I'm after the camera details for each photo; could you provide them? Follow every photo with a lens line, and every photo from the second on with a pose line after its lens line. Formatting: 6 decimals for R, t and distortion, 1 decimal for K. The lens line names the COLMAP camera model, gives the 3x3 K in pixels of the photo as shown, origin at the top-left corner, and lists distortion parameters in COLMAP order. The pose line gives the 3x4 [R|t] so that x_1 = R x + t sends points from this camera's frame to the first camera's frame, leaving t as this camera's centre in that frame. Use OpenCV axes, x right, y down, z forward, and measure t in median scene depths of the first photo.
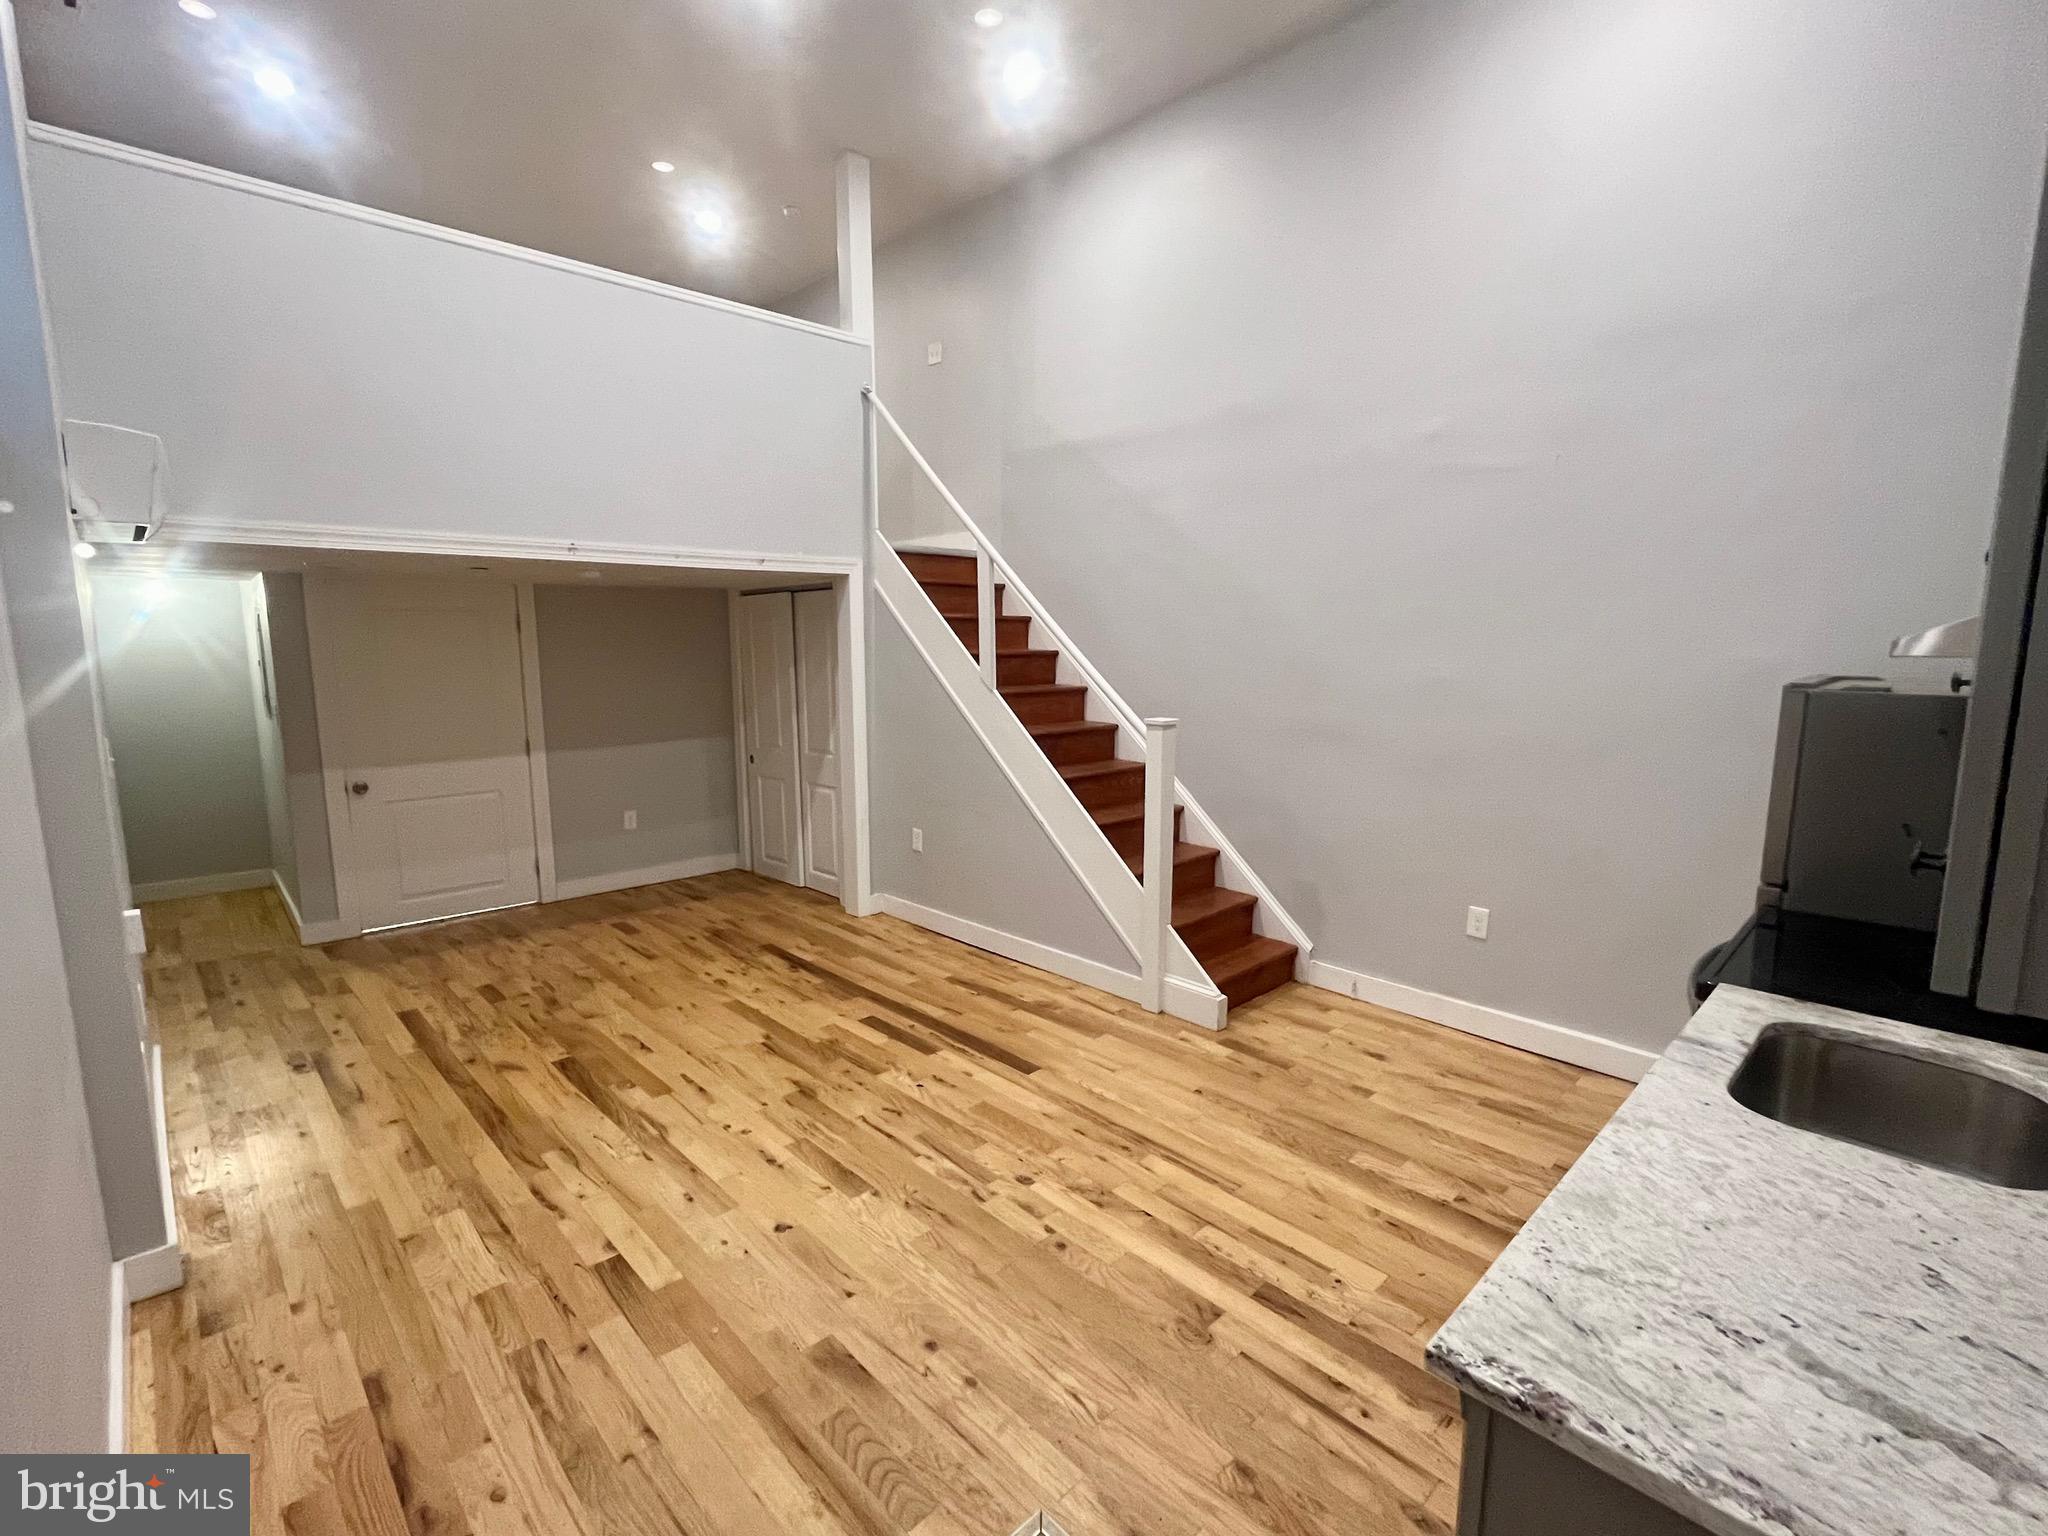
lens RADIAL K [[931.9, 0, 1024.7], [0, 931.9, 768.5], [0, 0, 1]] dist [-0.005065, 0.000974]
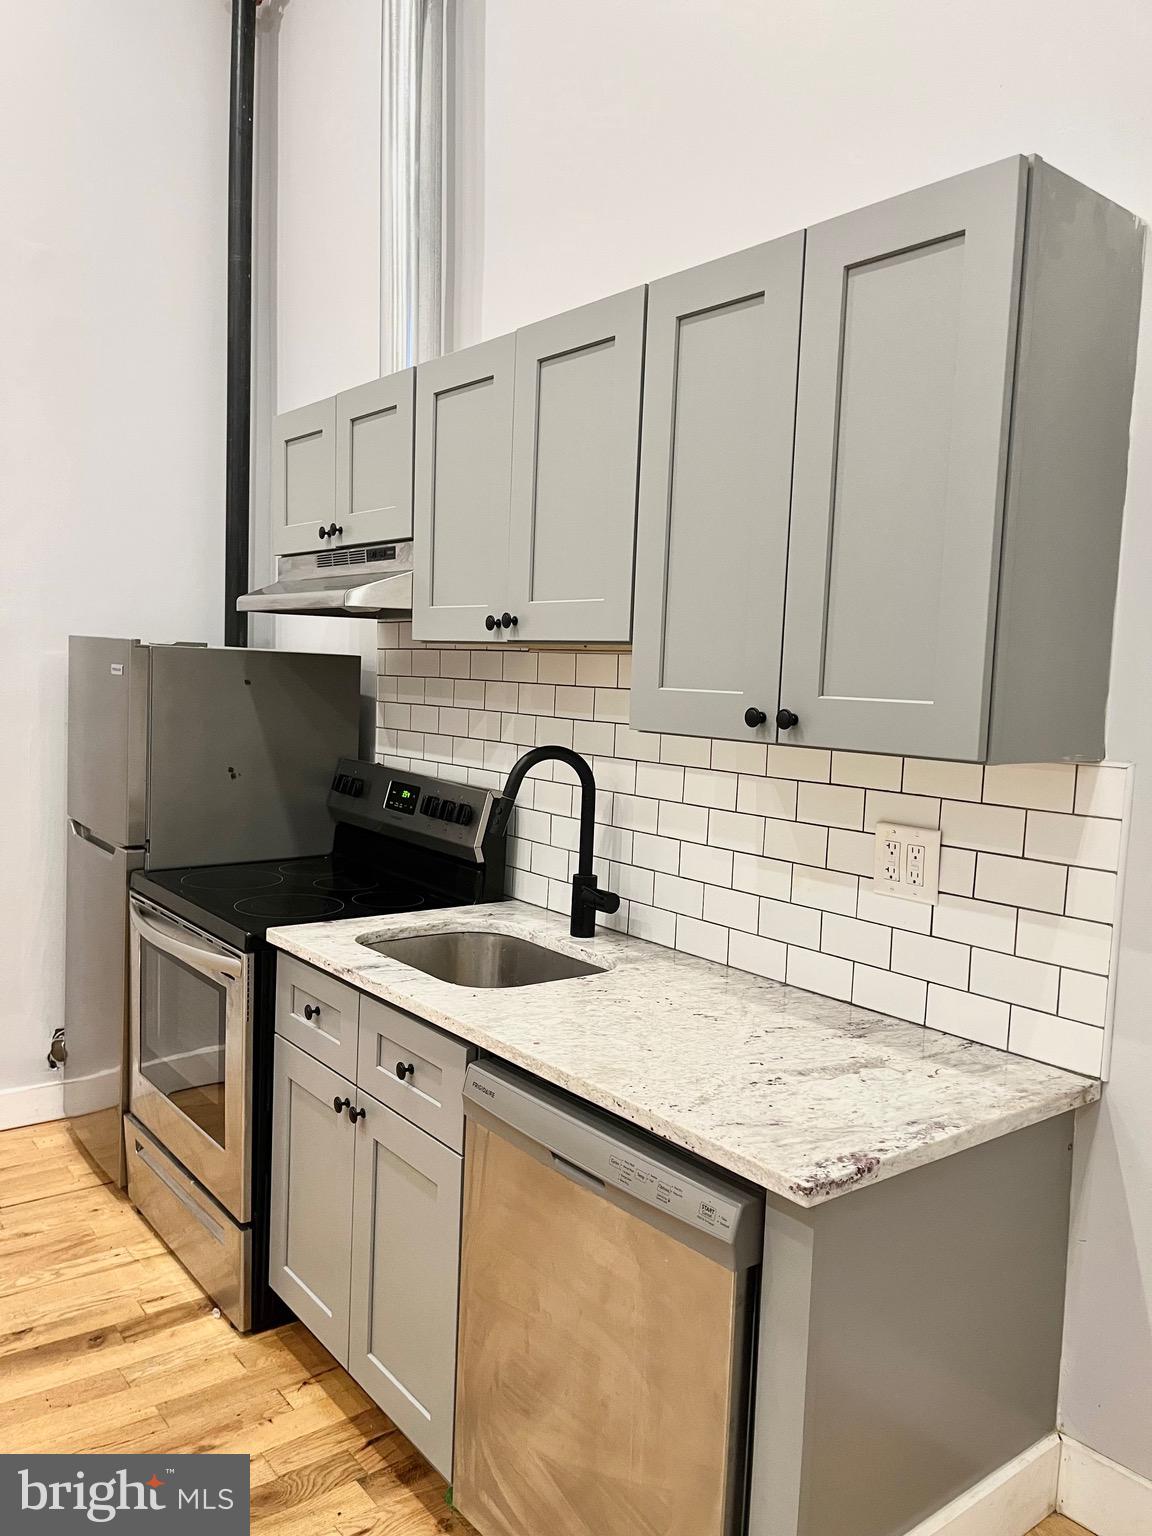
lens RADIAL K [[1163.9, 0, 579.1], [0, 1163.9, 772.5], [0, 0, 1]] dist [0.049018, -0.064811]
pose [[0.100848, -0.082218, 0.991499, -0.224895], [0.101980, 0.992185, 0.071902, 0.005132], [-0.989661, 0.093862, 0.108445, 0.265866]]
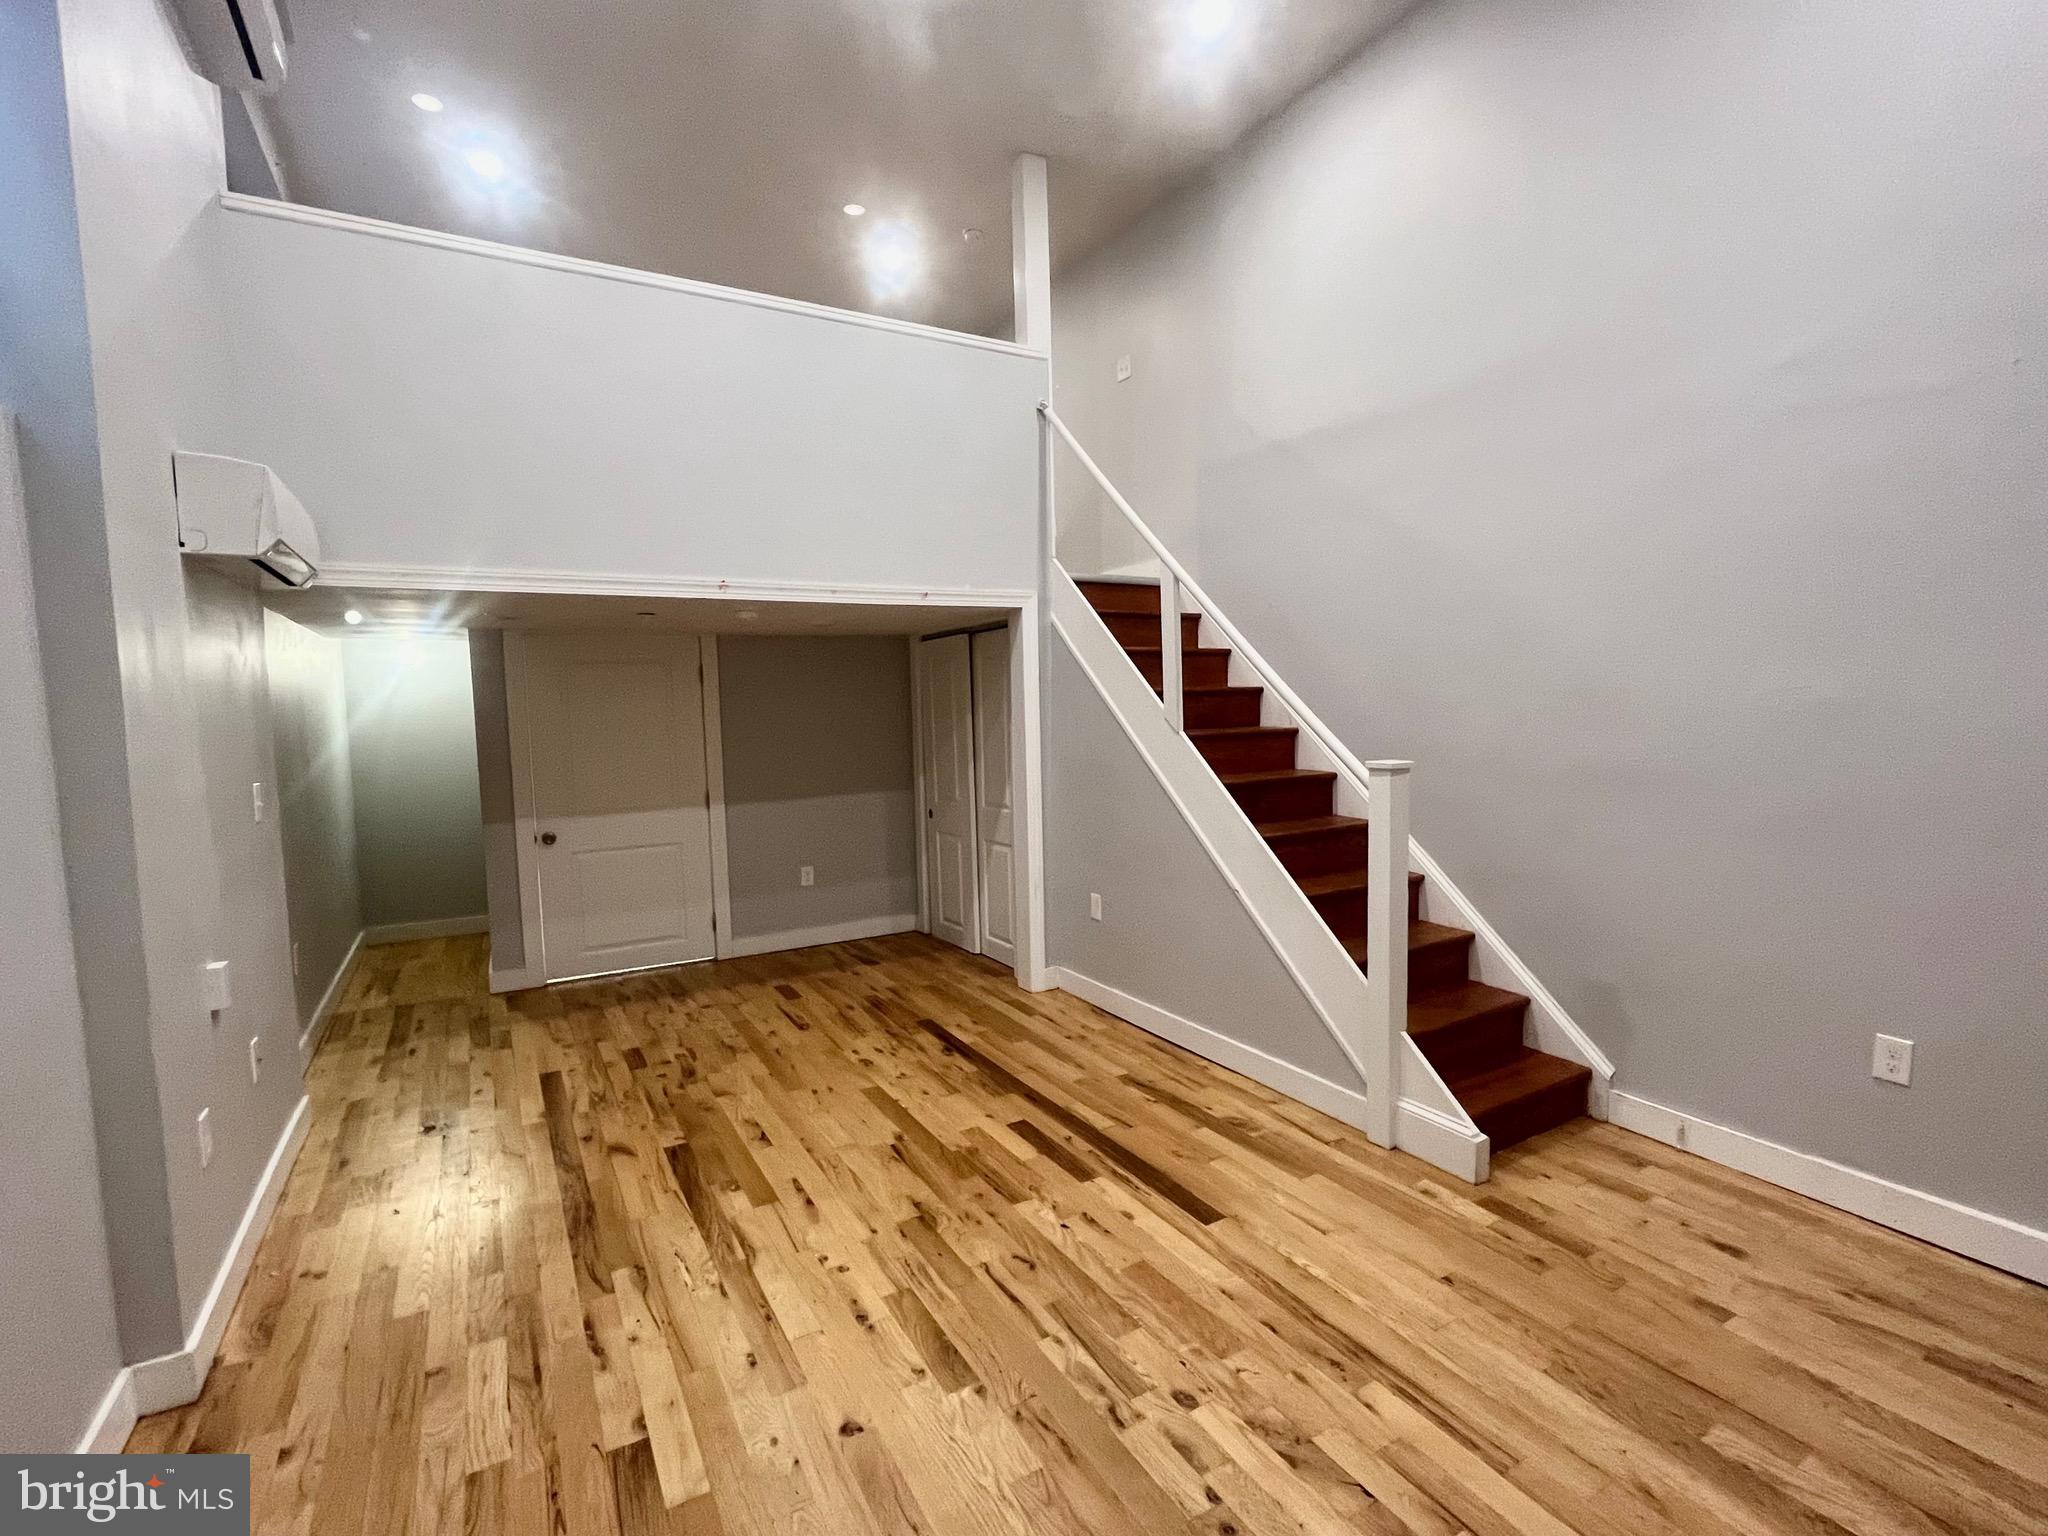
lens RADIAL K [[931.9, 0, 1022.8], [0, 931.9, 770.6], [0, 0, 1]] dist [-0.005065, 0.000974]
pose [[0.970591, -0.004063, -0.240701, 0.038152], [-0.011010, 0.998062, -0.061244, 0.005195], [0.240483, 0.062093, 0.968665, 0.182077]]
